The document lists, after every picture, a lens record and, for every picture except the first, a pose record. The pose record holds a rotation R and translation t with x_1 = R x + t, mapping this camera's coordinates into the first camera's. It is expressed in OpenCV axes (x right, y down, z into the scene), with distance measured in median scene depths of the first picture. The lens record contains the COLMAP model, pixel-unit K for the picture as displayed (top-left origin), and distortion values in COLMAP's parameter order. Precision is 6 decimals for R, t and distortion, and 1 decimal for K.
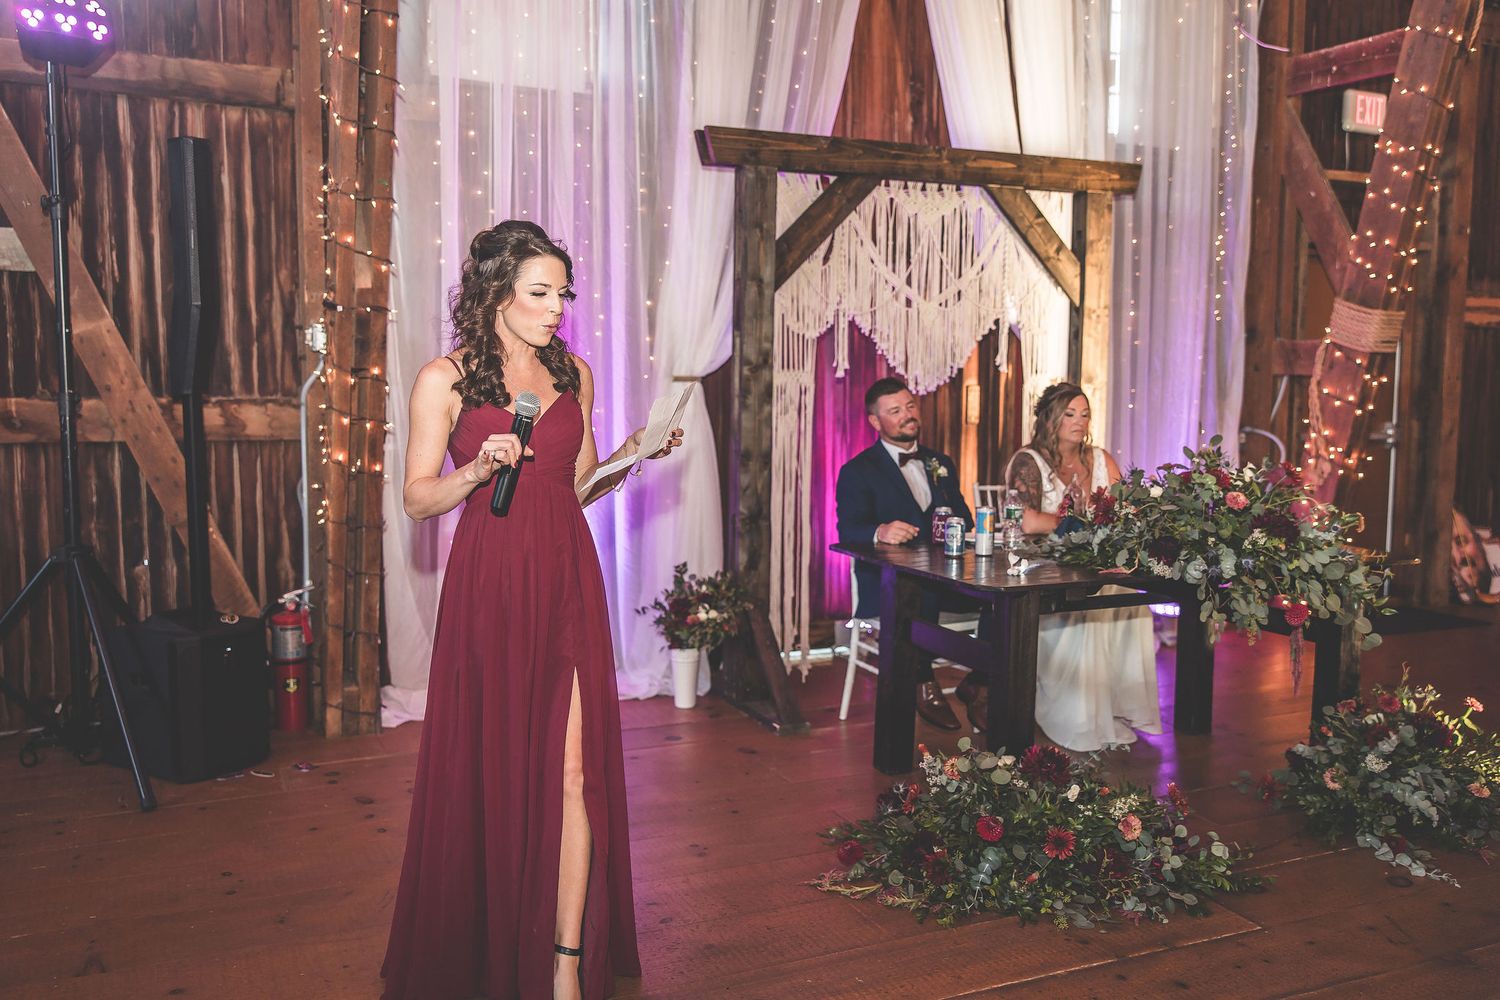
lens RADIAL K [[1248.2, 0, 752.2], [0, 1248.2, 492.8], [0, 0, 1]] dist [-0.003187, -0.001071]
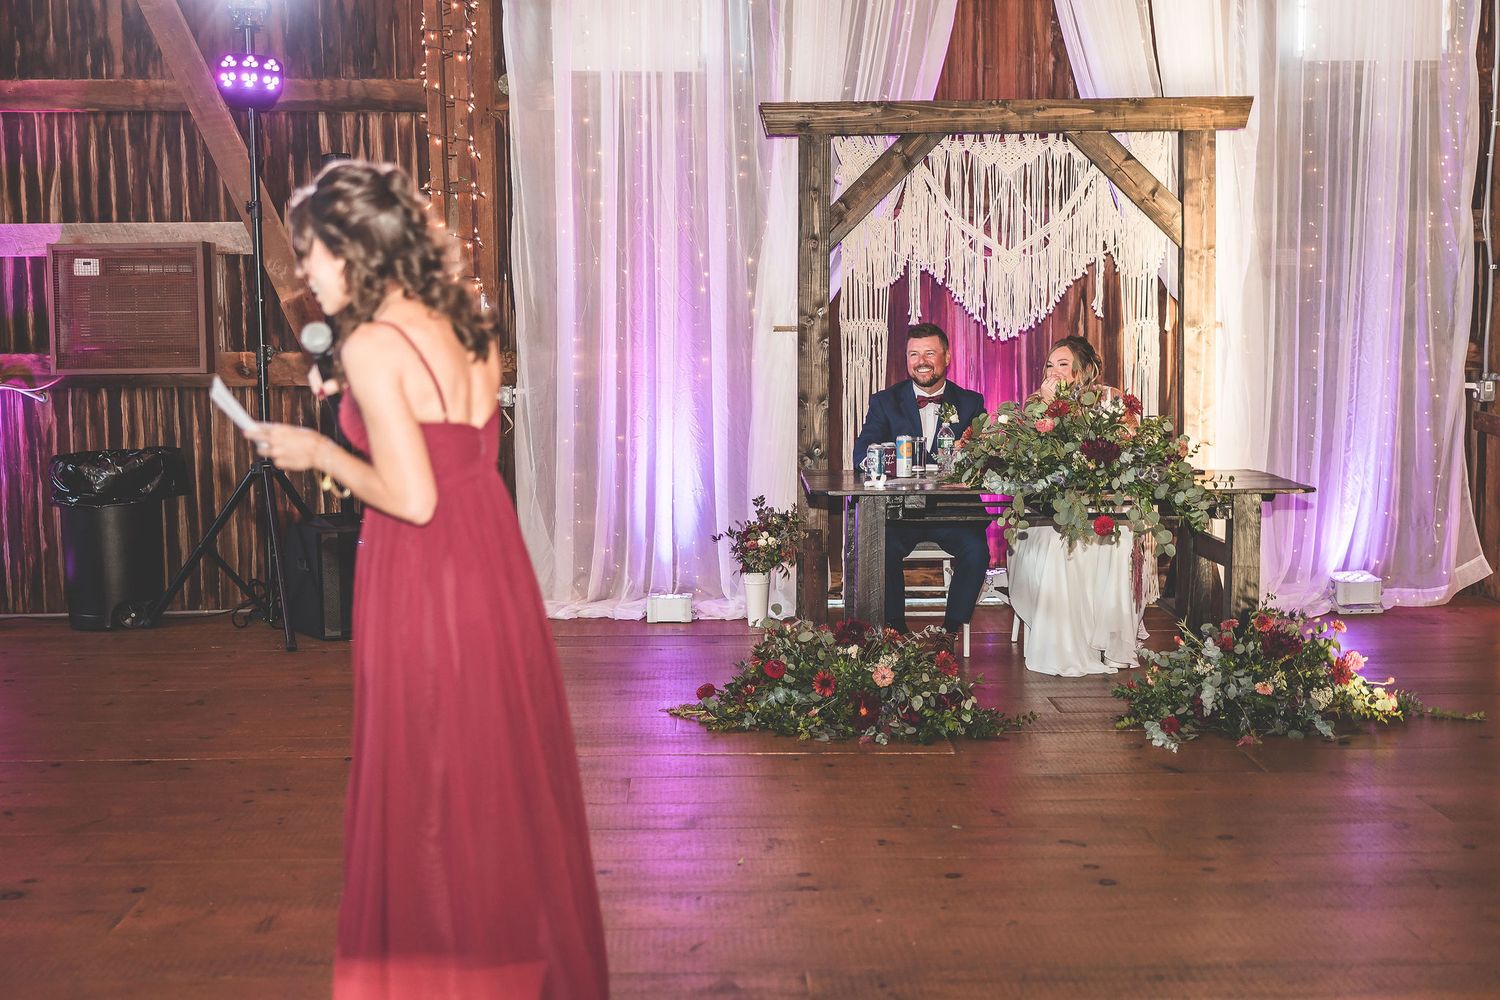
lens RADIAL K [[1799.0, 0, 750.0], [0, 1799.0, 500.0], [0, 0, 1]] dist [0.000662, 0.005559]
pose [[0.920420, 0.020863, -0.390373, 0.543724], [-0.020144, 0.999779, 0.005938, 0.049059], [0.390411, 0.002398, 0.920638, -0.452511]]
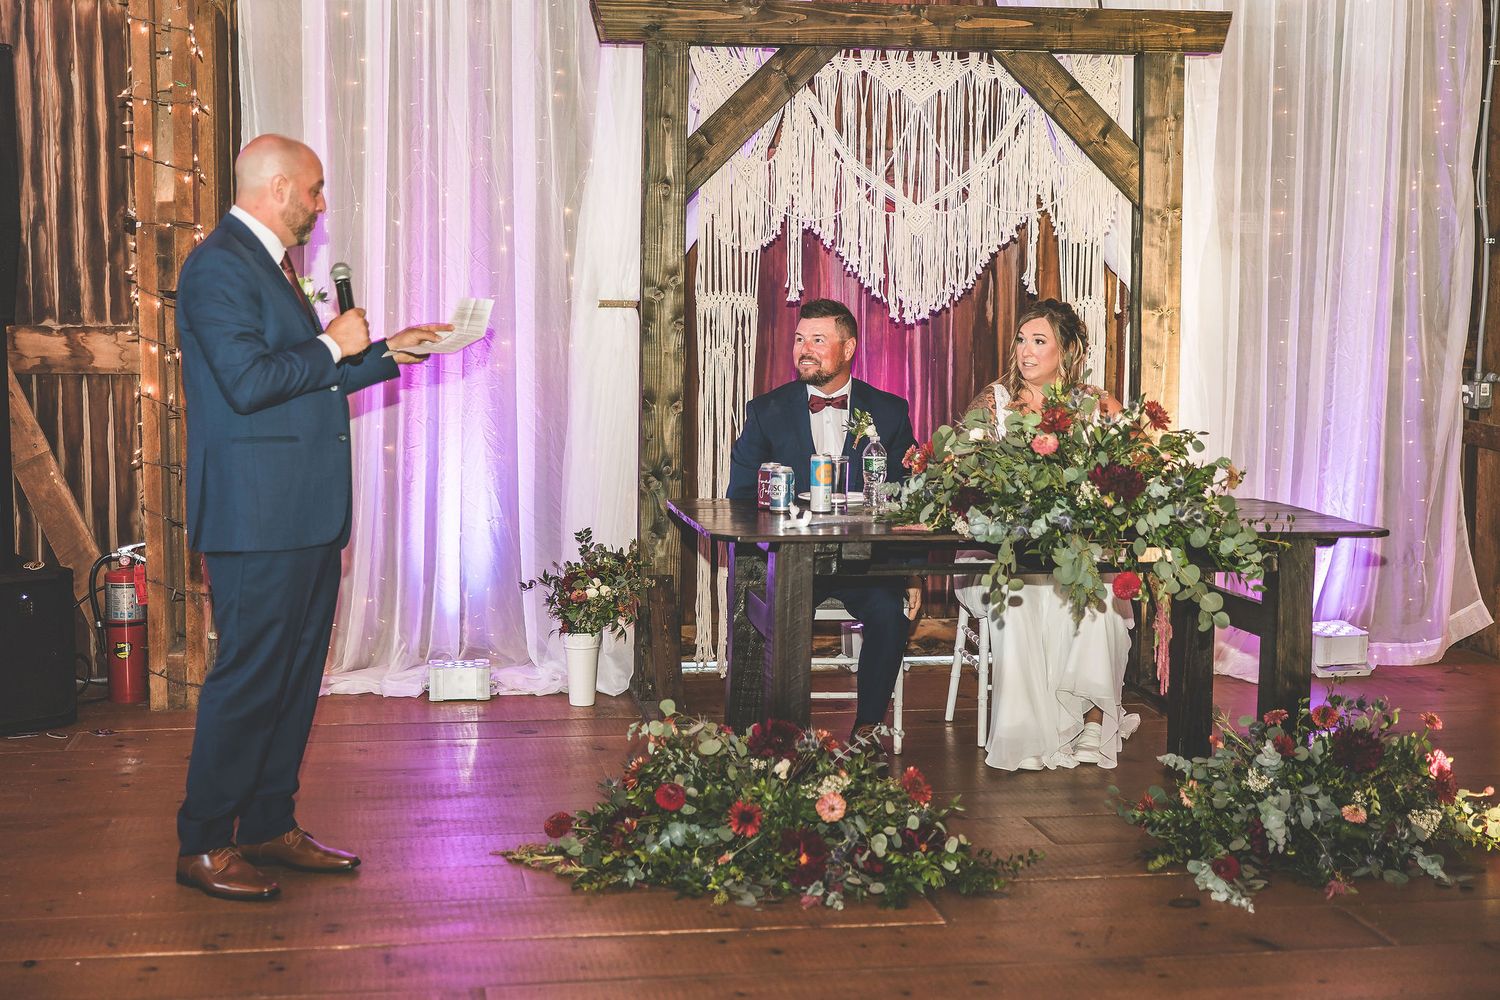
lens RADIAL K [[1997.8, 0, 740.8], [0, 1997.8, 492.6], [0, 0, 1]] dist [0.001149, -0.001440]
pose [[0.968504, 0.021329, -0.248081, 0.358303], [-0.021933, 0.999759, 0.000331, 0.028982], [0.248029, 0.005121, 0.968739, -0.233019]]
